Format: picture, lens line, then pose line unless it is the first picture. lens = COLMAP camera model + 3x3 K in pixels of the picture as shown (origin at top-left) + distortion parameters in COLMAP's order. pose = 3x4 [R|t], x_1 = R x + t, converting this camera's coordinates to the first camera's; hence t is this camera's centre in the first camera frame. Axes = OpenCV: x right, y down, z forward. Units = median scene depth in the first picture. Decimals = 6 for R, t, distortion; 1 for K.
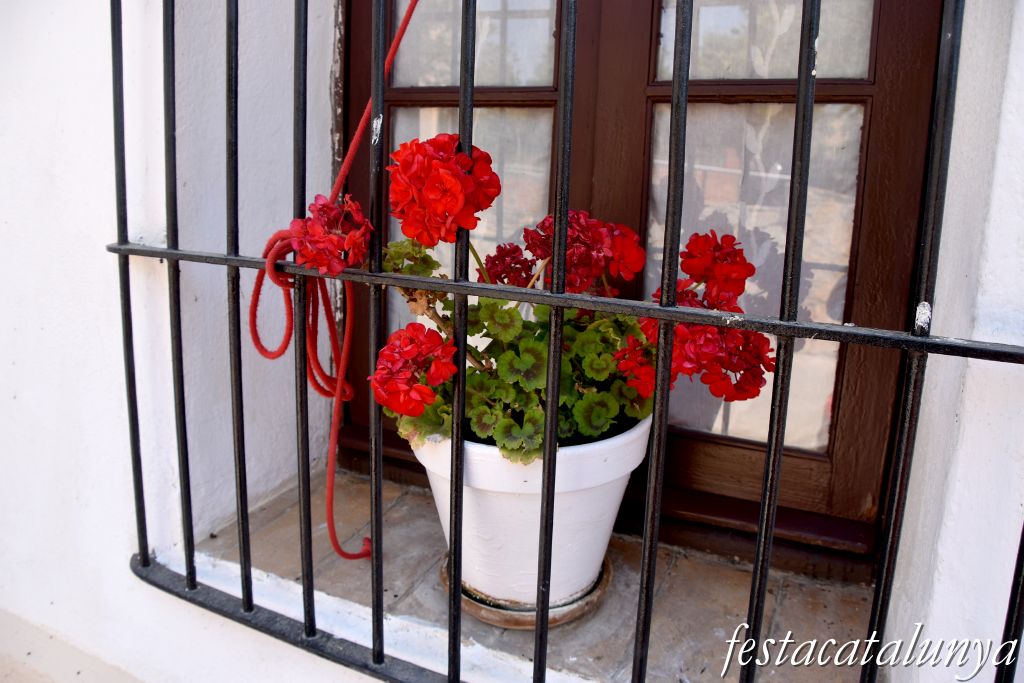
lens RADIAL K [[807.7, 0, 512.0], [0, 807.7, 339.6], [0, 0, 1]] dist [-0.101681, 0.033867]
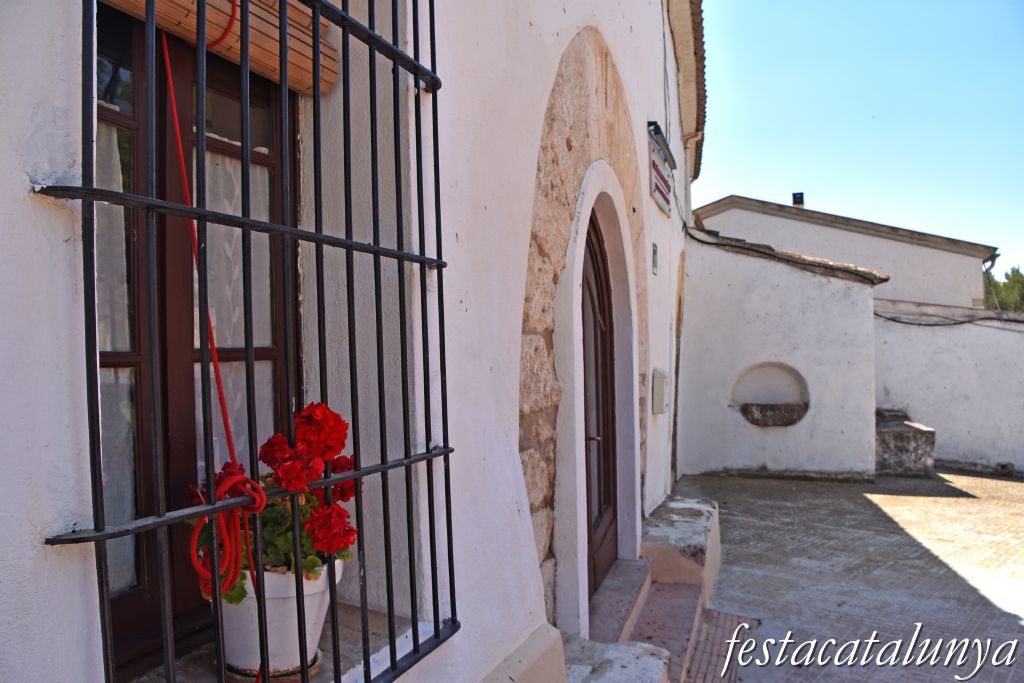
lens RADIAL K [[807.7, 0, 512.5], [0, 807.7, 344.6], [0, 0, 1]] dist [-0.101681, 0.033867]
pose [[-0.146859, -0.016784, 0.989015, -1.656175], [0.235312, 0.970559, 0.051412, -0.293207], [-0.960760, 0.240278, -0.138586, 0.667418]]
